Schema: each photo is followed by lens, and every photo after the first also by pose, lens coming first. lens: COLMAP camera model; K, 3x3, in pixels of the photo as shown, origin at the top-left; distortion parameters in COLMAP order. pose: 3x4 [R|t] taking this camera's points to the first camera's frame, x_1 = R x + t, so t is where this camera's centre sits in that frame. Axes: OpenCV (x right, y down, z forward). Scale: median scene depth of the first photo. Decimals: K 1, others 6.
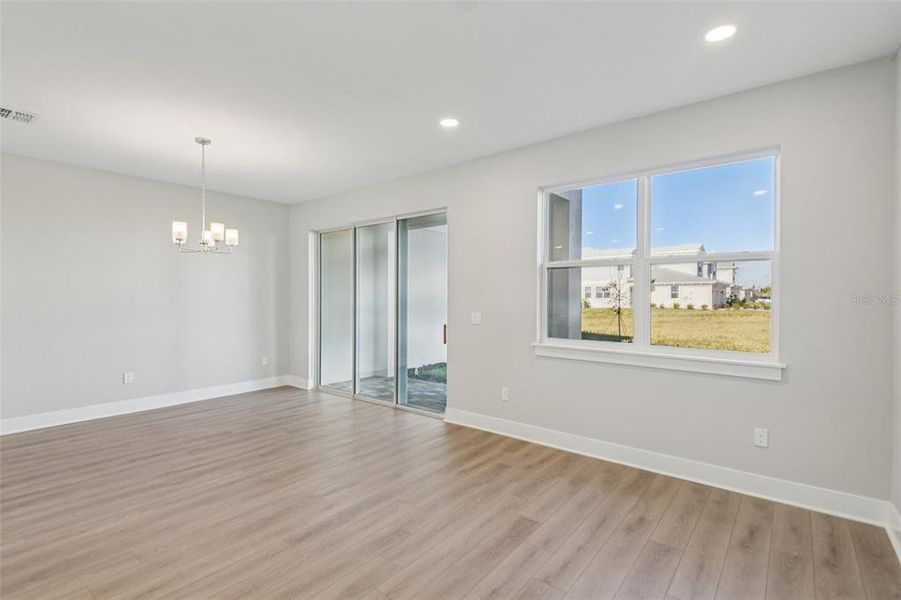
lens RADIAL K [[422.8, 0, 460.4], [0, 422.8, 300.1], [0, 0, 1]] dist [0.016074, -0.004552]
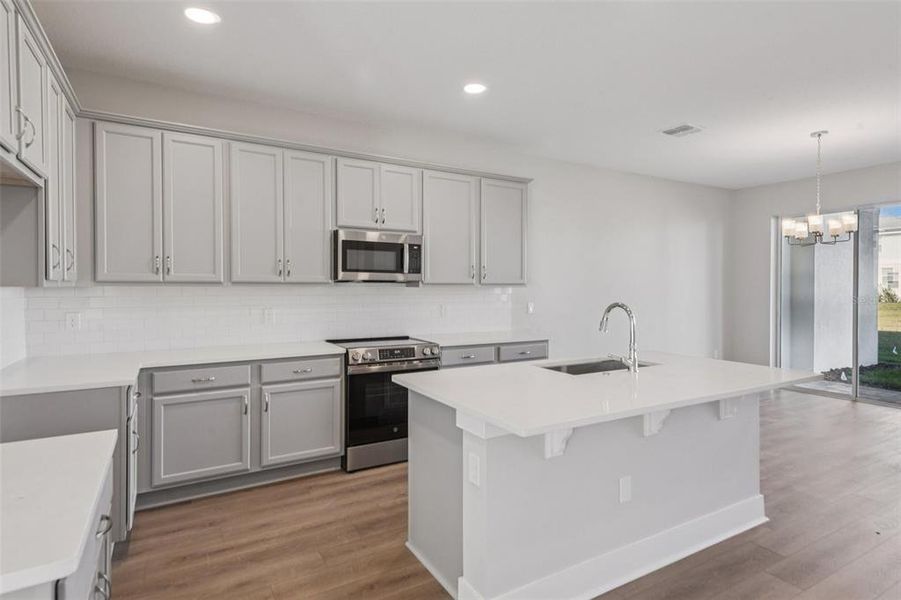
lens RADIAL K [[479.0, 0, 457.7], [0, 479.0, 292.3], [0, 0, 1]] dist [0.034576, -0.006268]
pose [[0.933120, 0.004809, -0.359533, -1.044493], [-0.003060, 0.999981, 0.005433, -0.002985], [0.359552, -0.003970, 0.933117, -0.402324]]
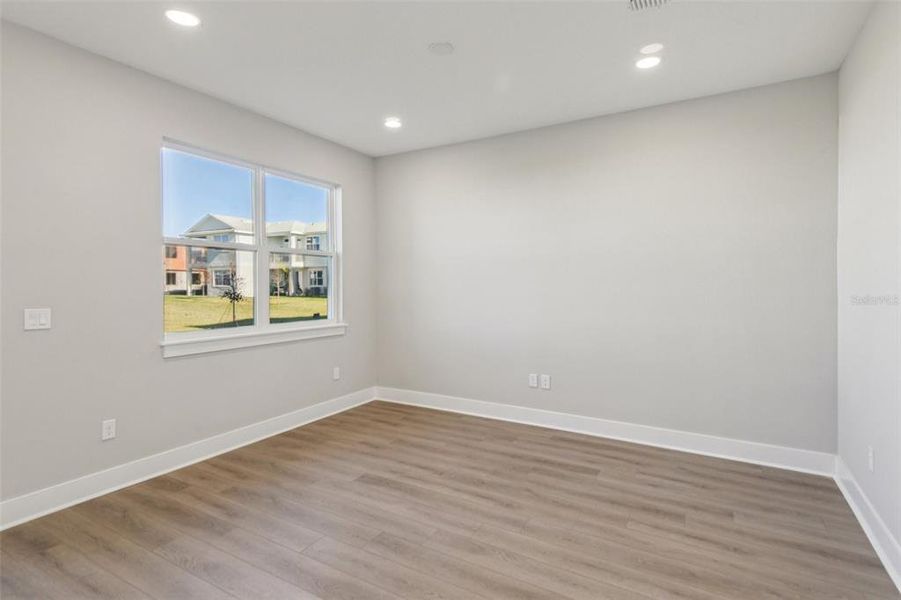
lens RADIAL K [[459.1, 0, 434.3], [0, 459.1, 290.2], [0, 0, 1]] dist [0.045544, 0.000940]
pose [[-0.128675, -0.014728, 0.991577, -0.768100], [0.003504, 0.999877, 0.015306, -0.002242], [-0.991681, 0.005444, -0.128608, 0.677515]]
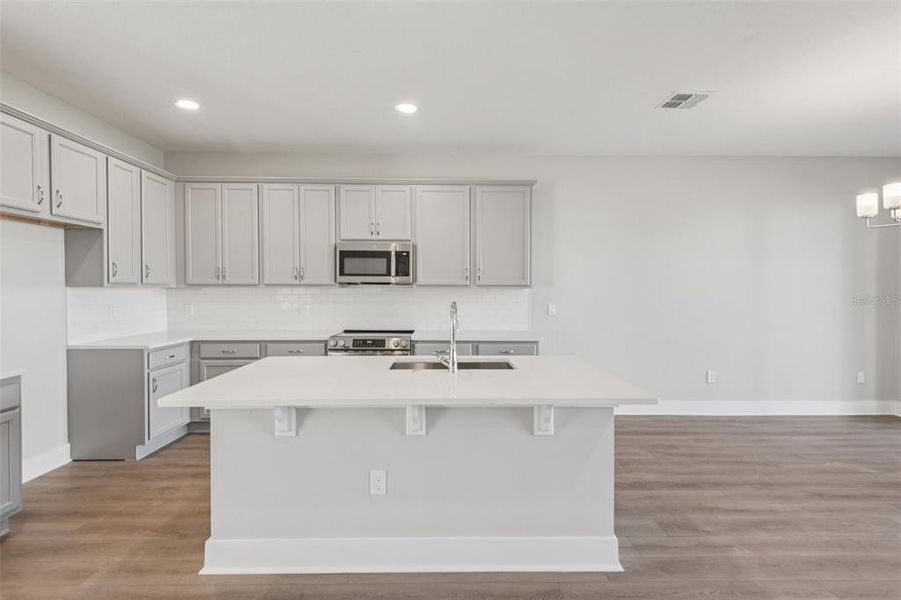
lens RADIAL K [[422.8, 0, 450.2], [0, 422.8, 298.2], [0, 0, 1]] dist [0.016074, -0.004552]
pose [[0.629894, 0.013351, -0.776566, -0.582588], [-0.005045, 0.999901, 0.013099, 0.003061], [0.776665, -0.004333, 0.629899, -0.027072]]
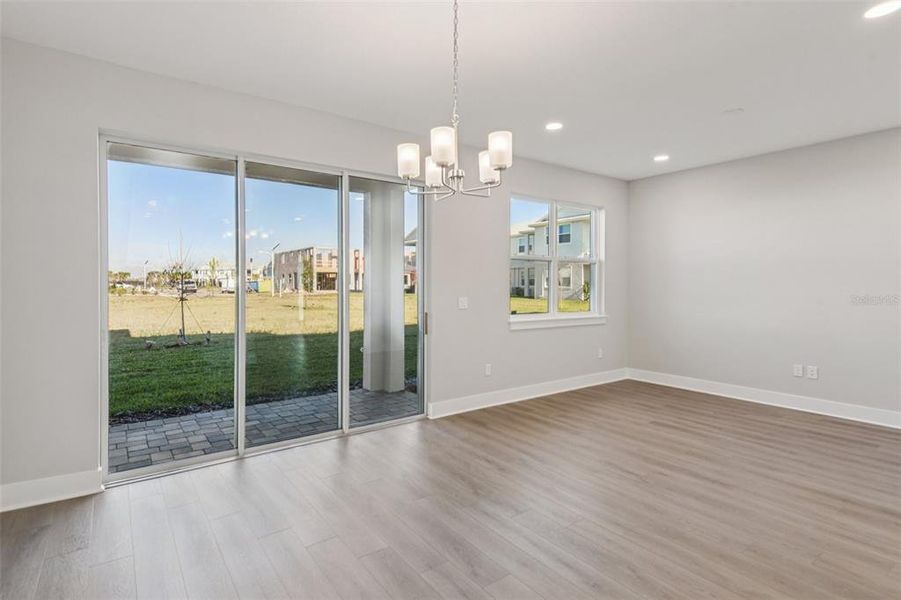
lens RADIAL K [[446.5, 0, 418.0], [0, 446.5, 290.9], [0, 0, 1]] dist [0.026739, -0.005154]
pose [[0.284237, -0.015264, 0.958633, -1.206906], [0.000163, 0.999874, 0.015872, -0.002826], [-0.958754, -0.004355, 0.284204, 0.961572]]
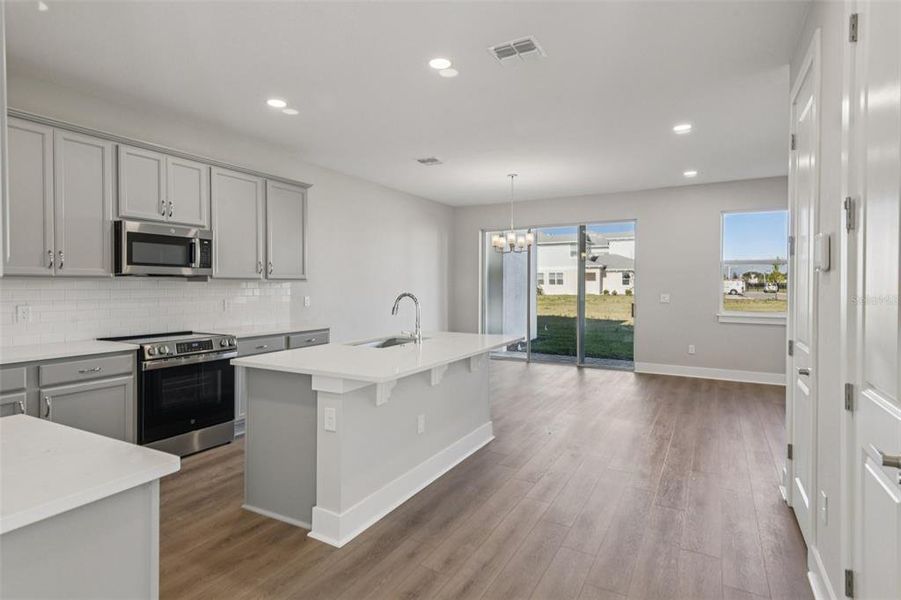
lens RADIAL K [[479.0, 0, 441.0], [0, 479.0, 290.5], [0, 0, 1]] dist [0.034576, -0.006268]
pose [[0.988210, -0.000621, 0.153101, -1.160276], [-0.000617, 0.999968, 0.008039, 0.003014], [-0.153101, -0.008038, 0.988178, -0.607042]]
